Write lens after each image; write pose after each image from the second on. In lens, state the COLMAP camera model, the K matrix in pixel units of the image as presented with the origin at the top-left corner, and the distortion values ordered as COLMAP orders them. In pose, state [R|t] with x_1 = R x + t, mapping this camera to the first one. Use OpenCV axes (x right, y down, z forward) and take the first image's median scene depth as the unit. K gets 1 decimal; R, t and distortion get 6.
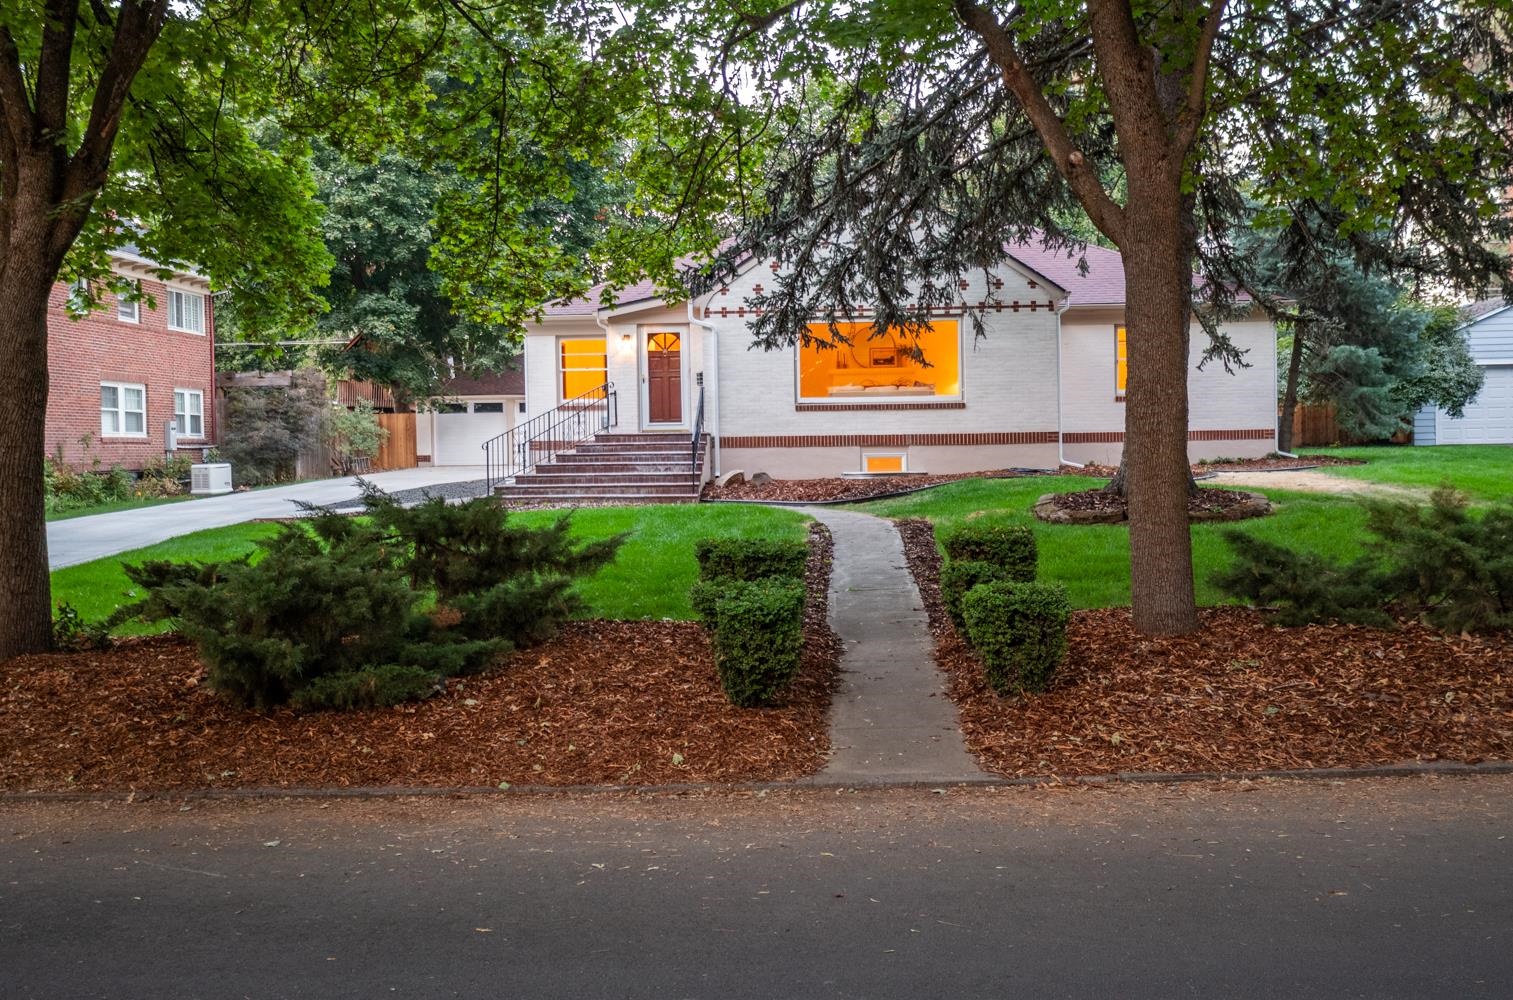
lens RADIAL K [[1429.8, 0, 756.5], [0, 1429.8, 500.0], [0, 0, 1]] dist [0.005868, -0.000170]
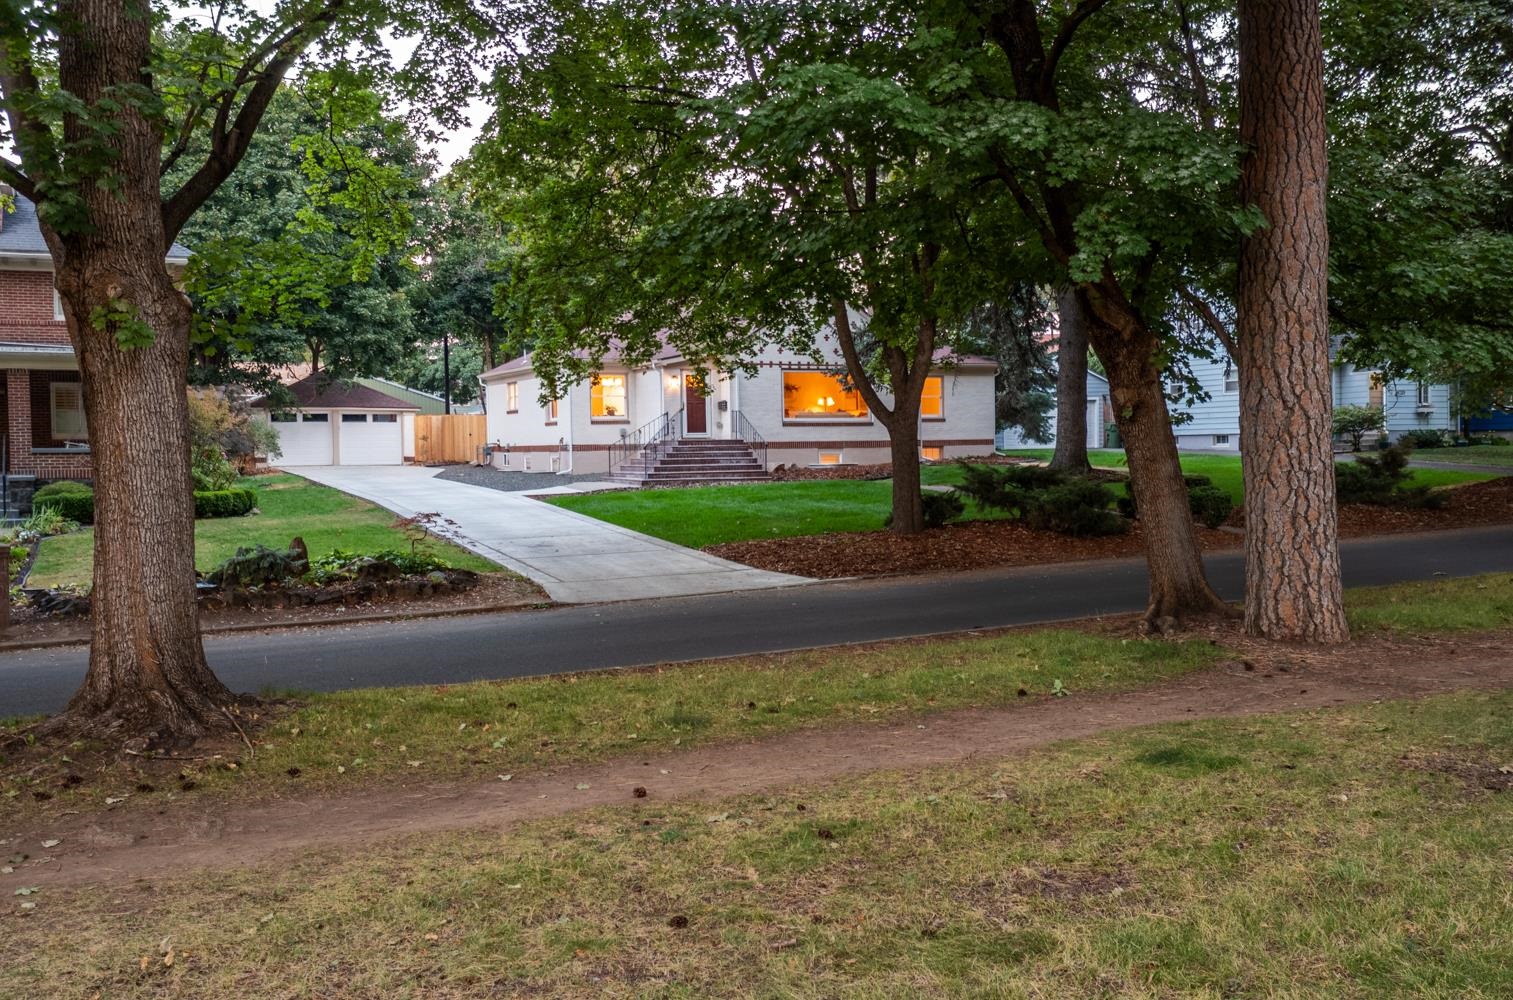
lens RADIAL K [[1429.8, 0, 756.5], [0, 1429.8, 500.0], [0, 0, 1]] dist [0.005868, -0.000170]
pose [[0.874237, -0.019826, 0.485094, -0.764126], [0.020988, 0.999775, 0.003036, 0.015354], [-0.485045, 0.007527, 0.874457, -0.389466]]
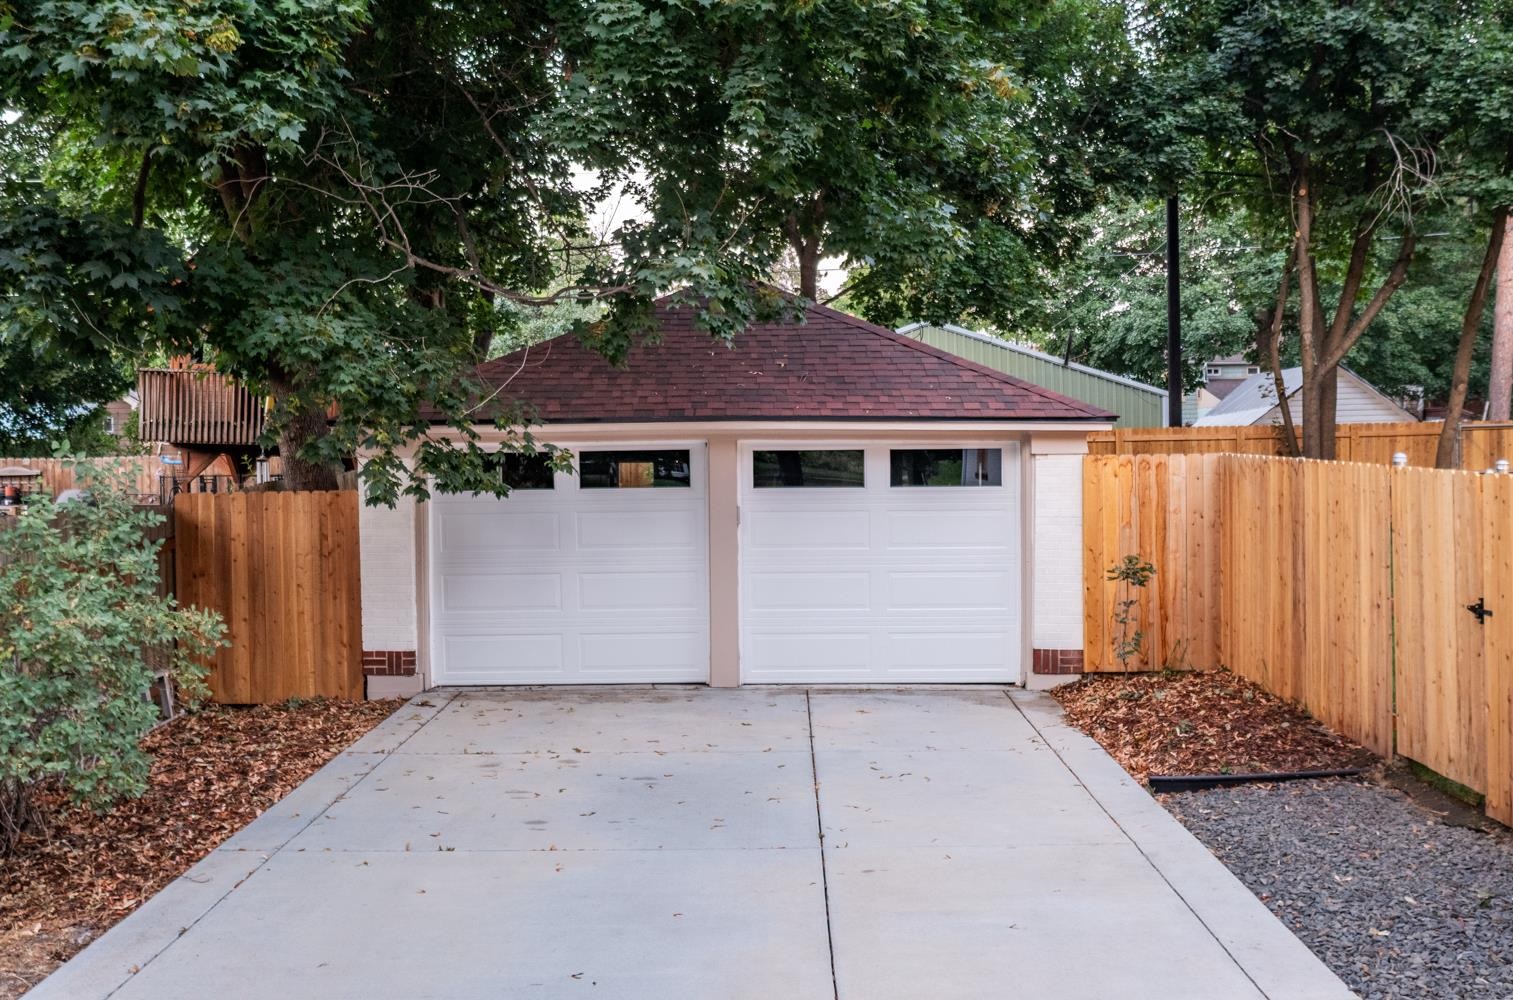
lens RADIAL K [[1429.8, 0, 756.5], [0, 1429.8, 500.0], [0, 0, 1]] dist [0.005868, -0.000170]
pose [[0.998732, -0.007627, 0.049754, -0.304630], [0.007693, 0.999970, -0.001137, -0.099073], [-0.049744, 0.001518, 0.998761, 1.255344]]
